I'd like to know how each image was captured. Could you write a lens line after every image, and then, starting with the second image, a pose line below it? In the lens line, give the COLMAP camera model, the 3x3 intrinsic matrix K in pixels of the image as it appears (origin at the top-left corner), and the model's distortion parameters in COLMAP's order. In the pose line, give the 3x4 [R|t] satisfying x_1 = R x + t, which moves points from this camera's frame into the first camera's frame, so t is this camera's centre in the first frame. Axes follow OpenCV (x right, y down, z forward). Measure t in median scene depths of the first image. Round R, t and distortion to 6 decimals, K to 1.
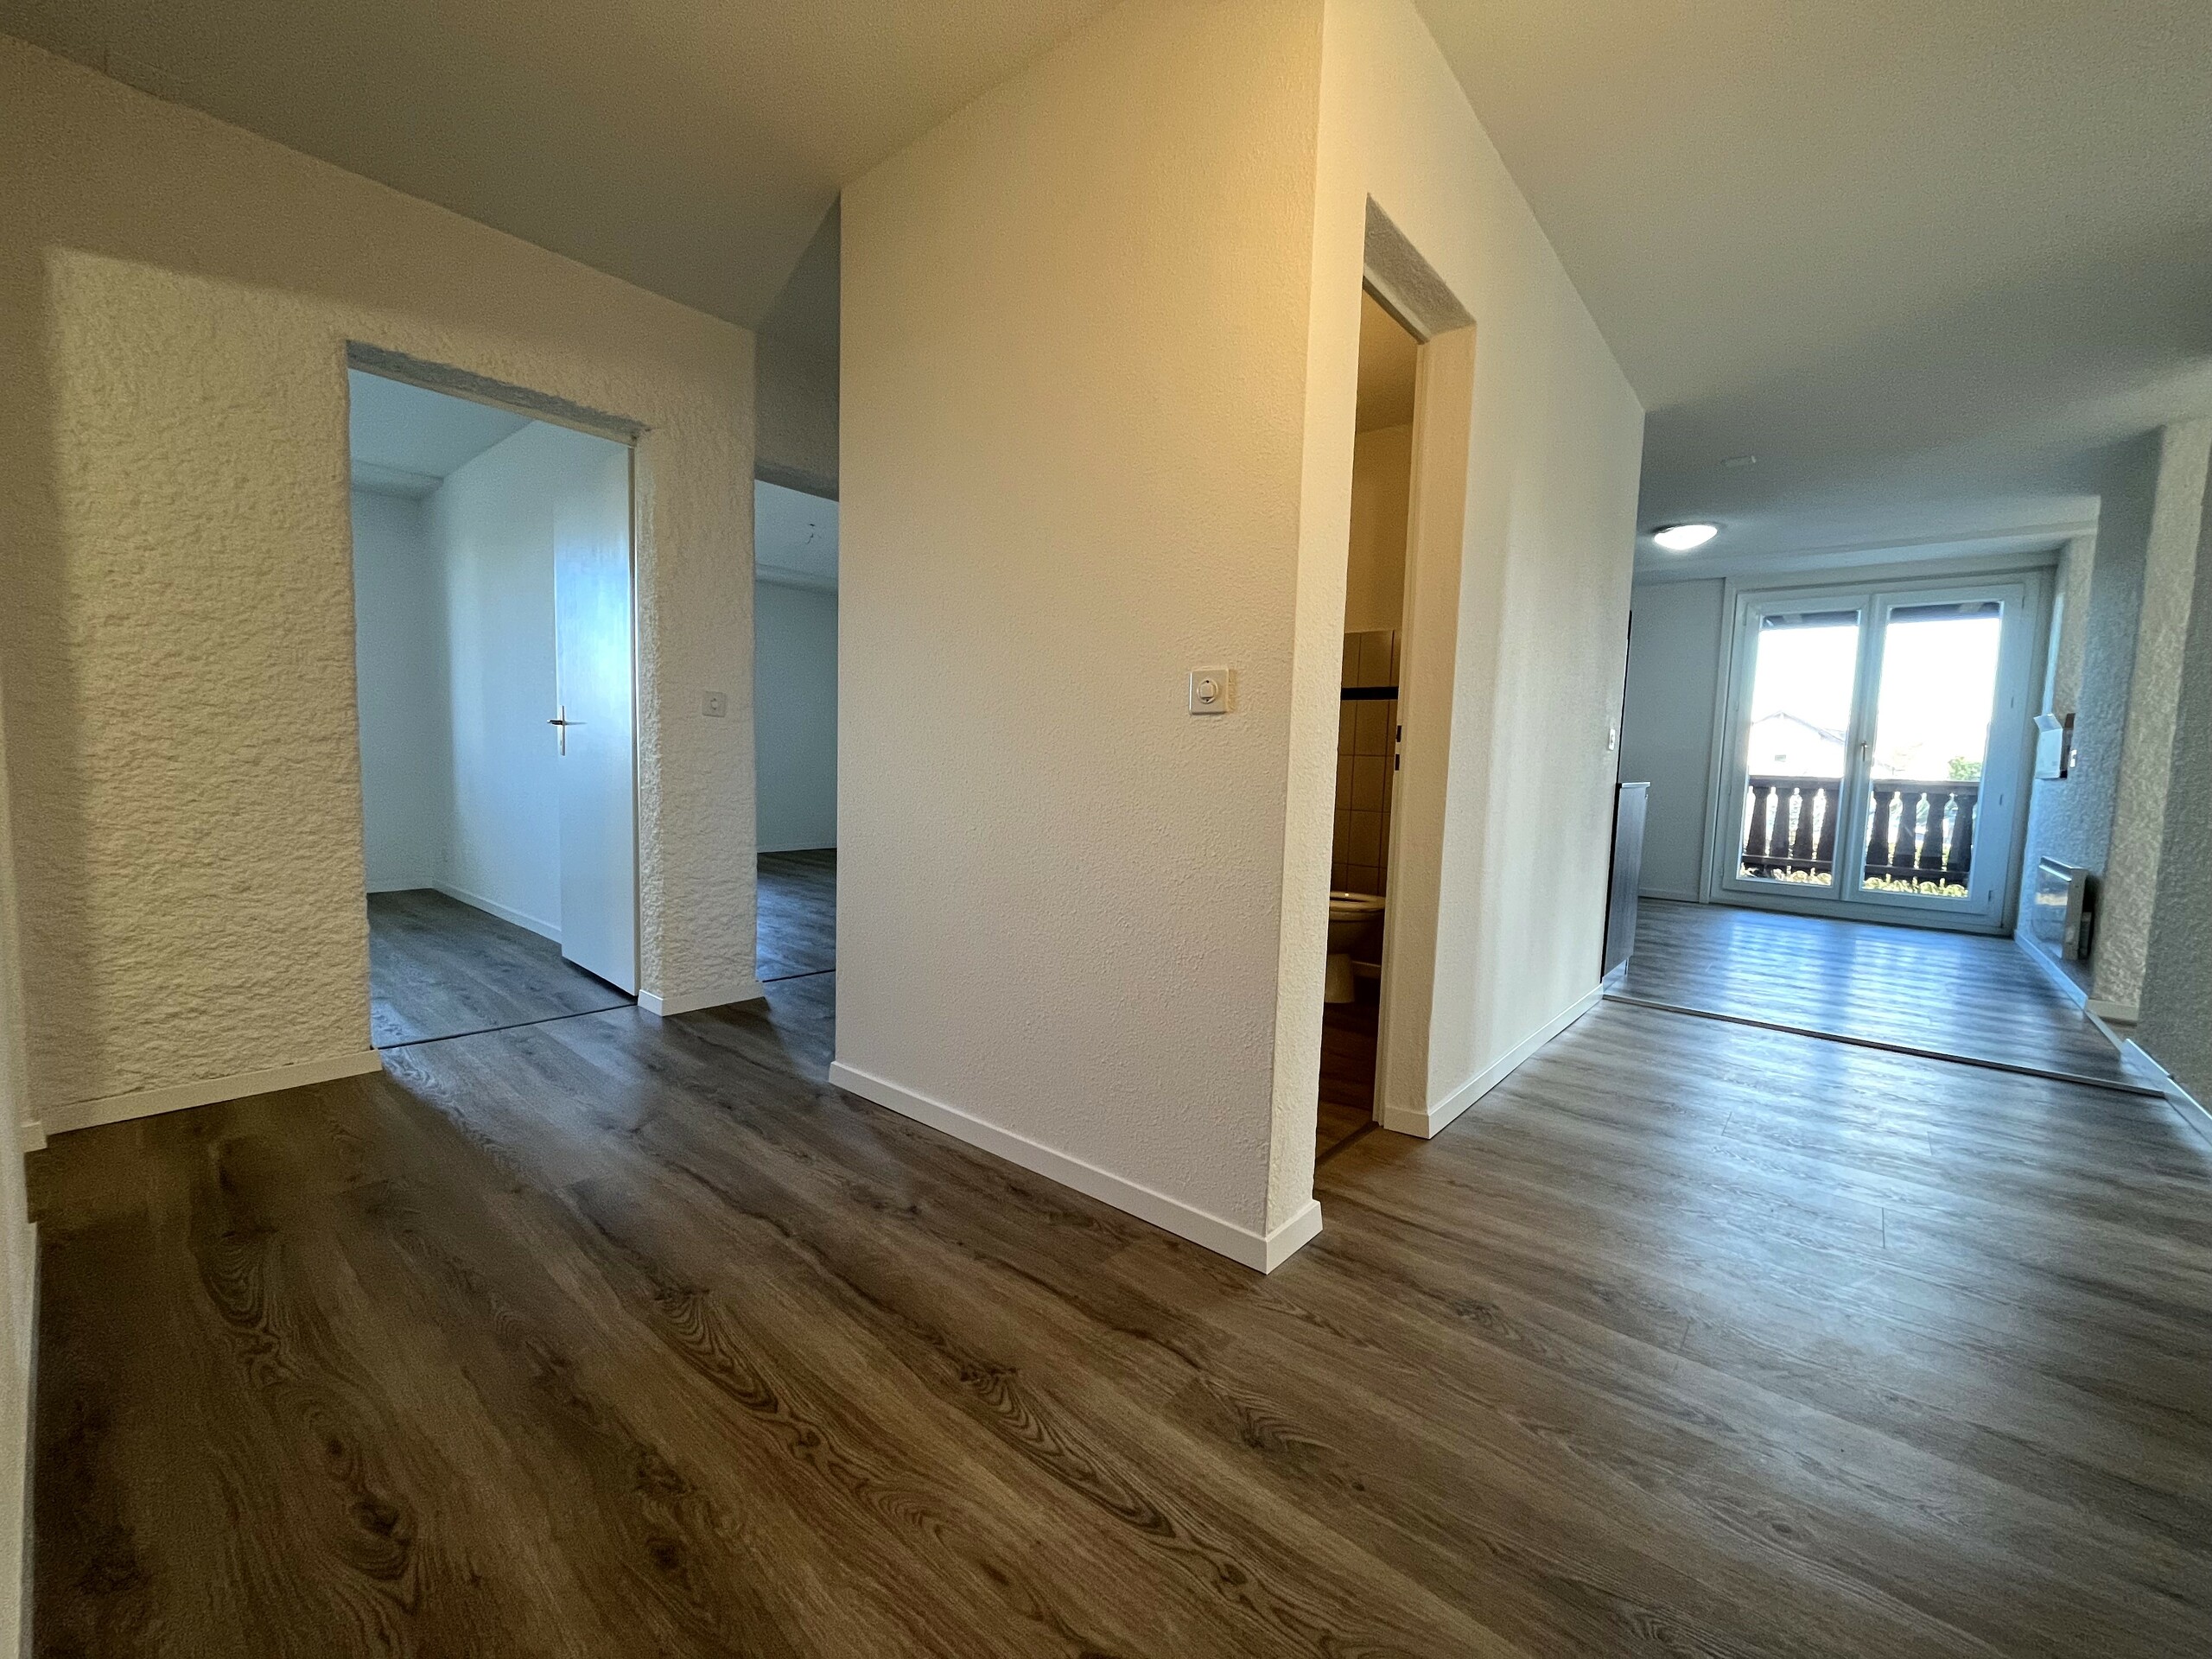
lens RADIAL K [[897.2, 0, 1104.2], [0, 897.2, 823.1], [0, 0, 1]] dist [0.007927, -0.000538]
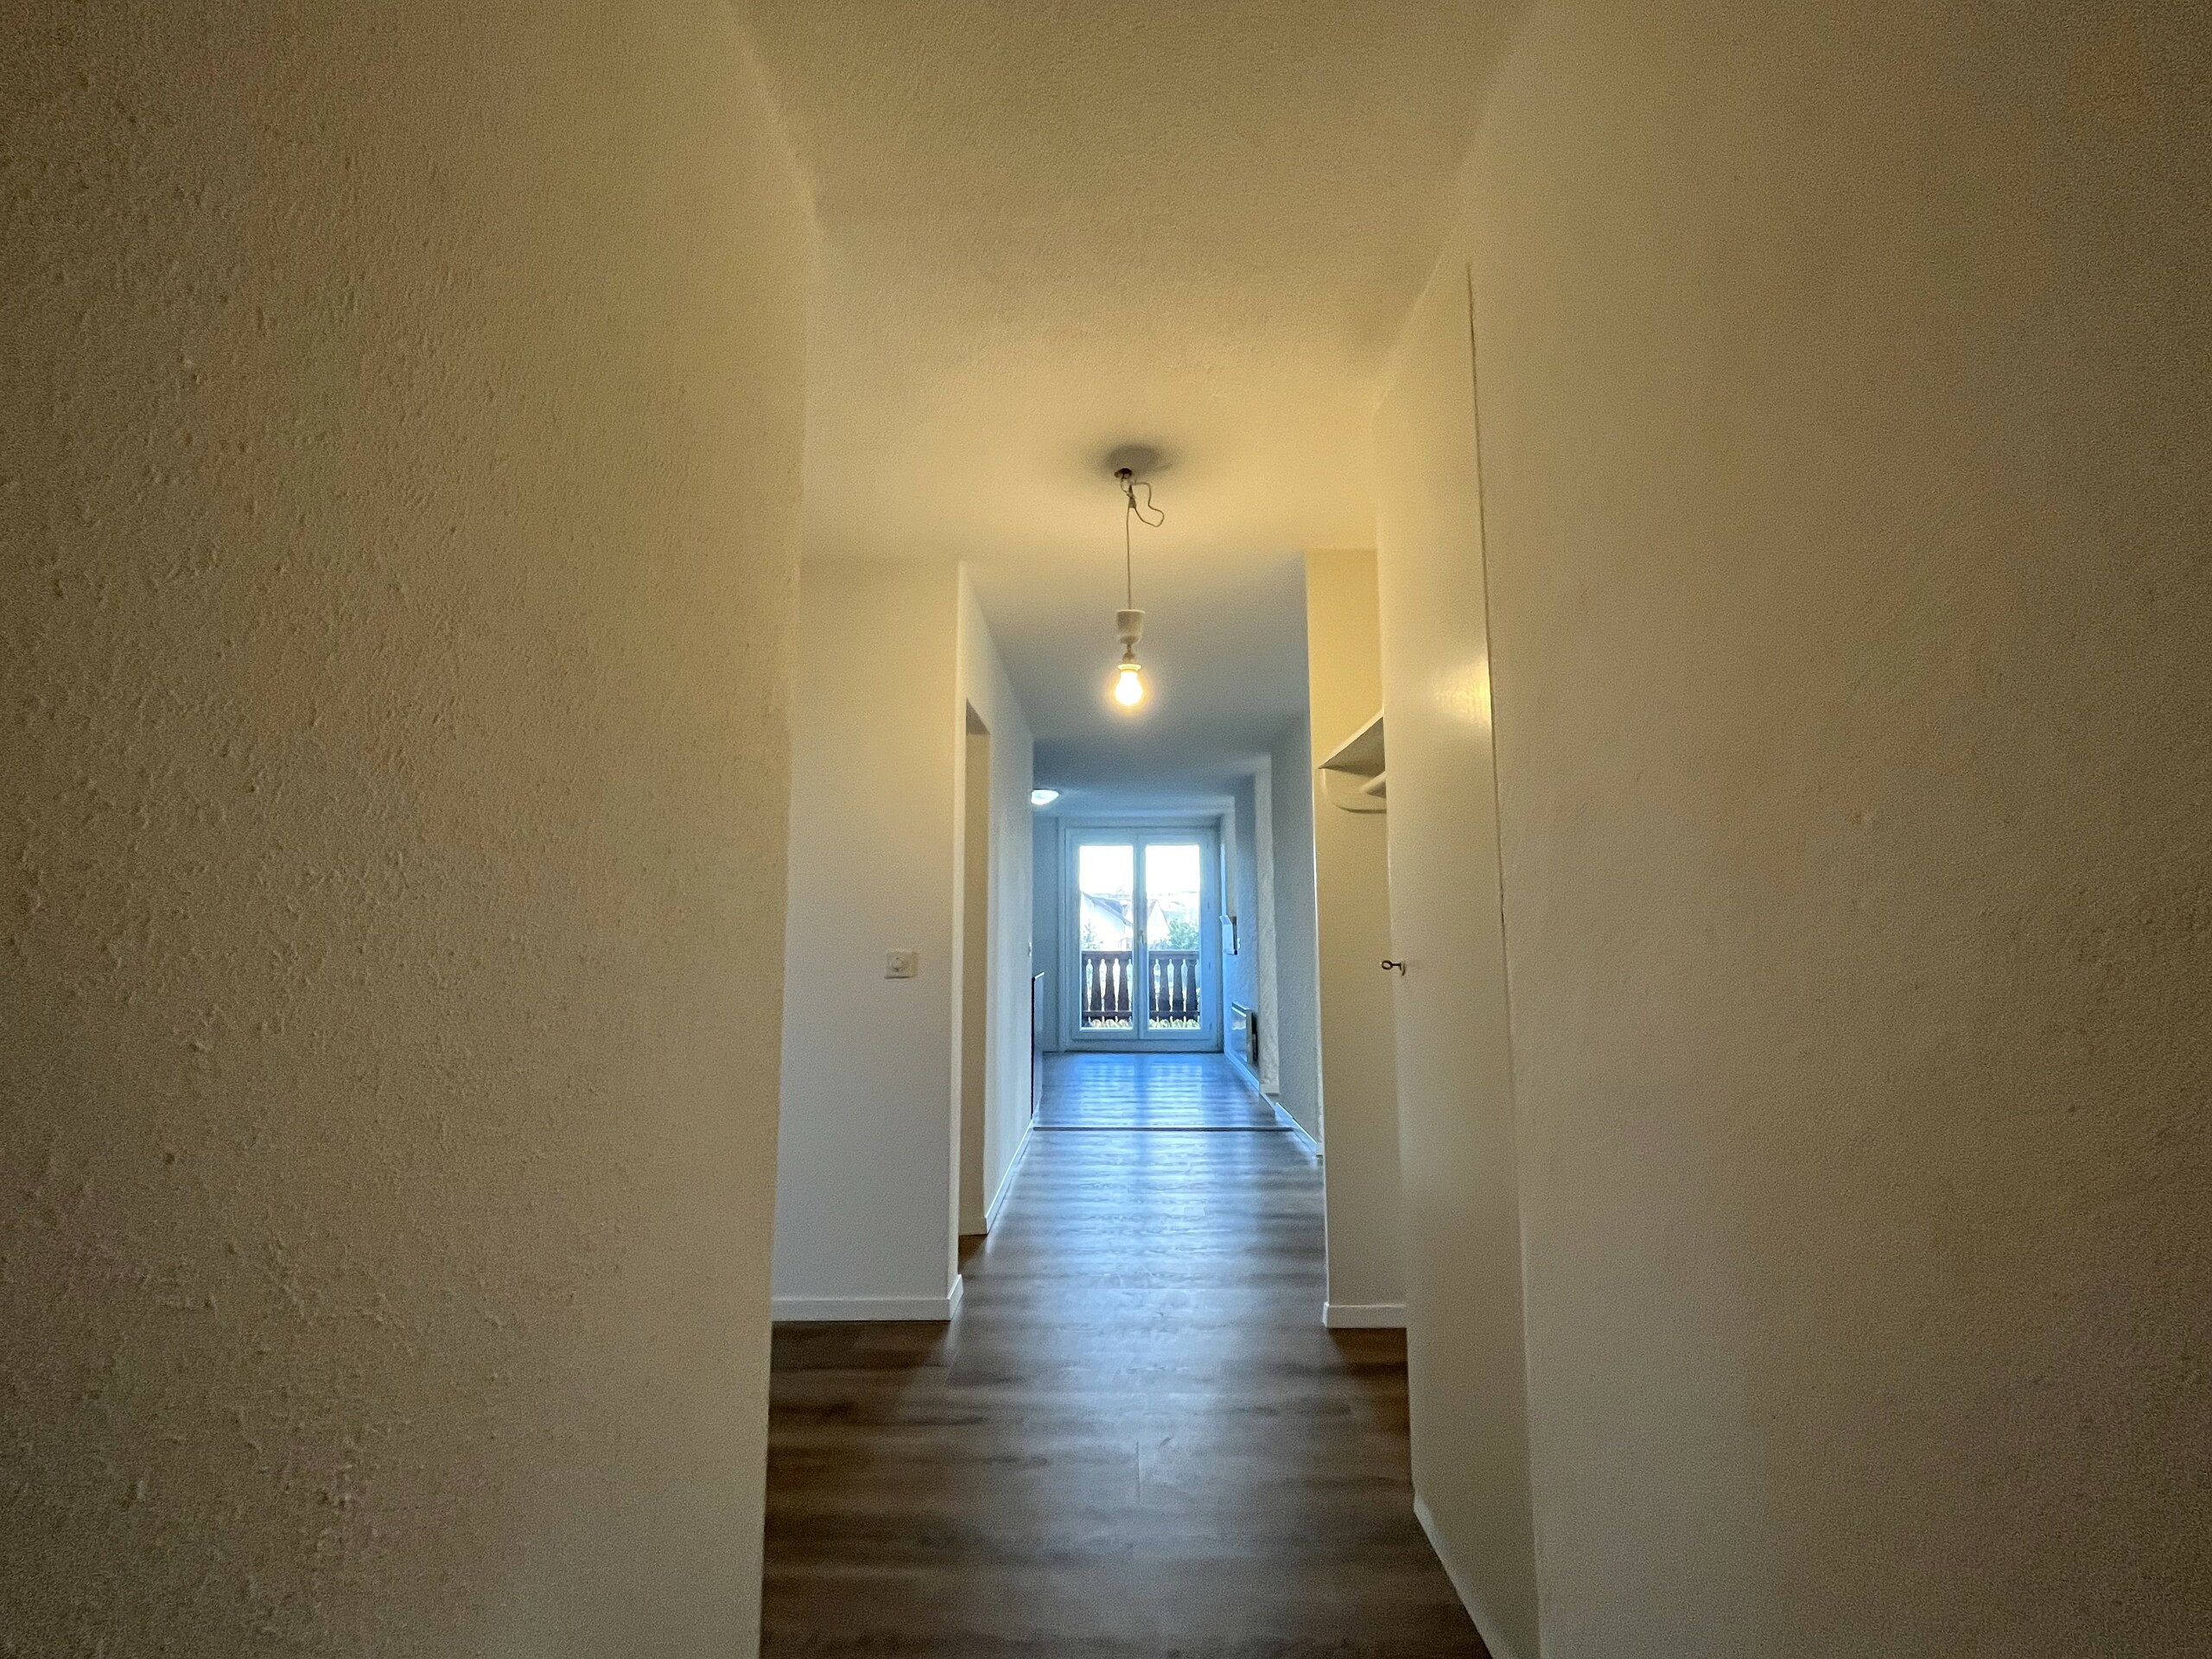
lens RADIAL K [[897.2, 0, 1110.5], [0, 897.2, 826.5], [0, 0, 1]] dist [0.007927, -0.000538]
pose [[0.774817, 0.040935, 0.630859, -0.265593], [0.079273, 0.983734, -0.161195, -0.039887], [-0.627195, 0.174907, 0.758969, -0.236766]]
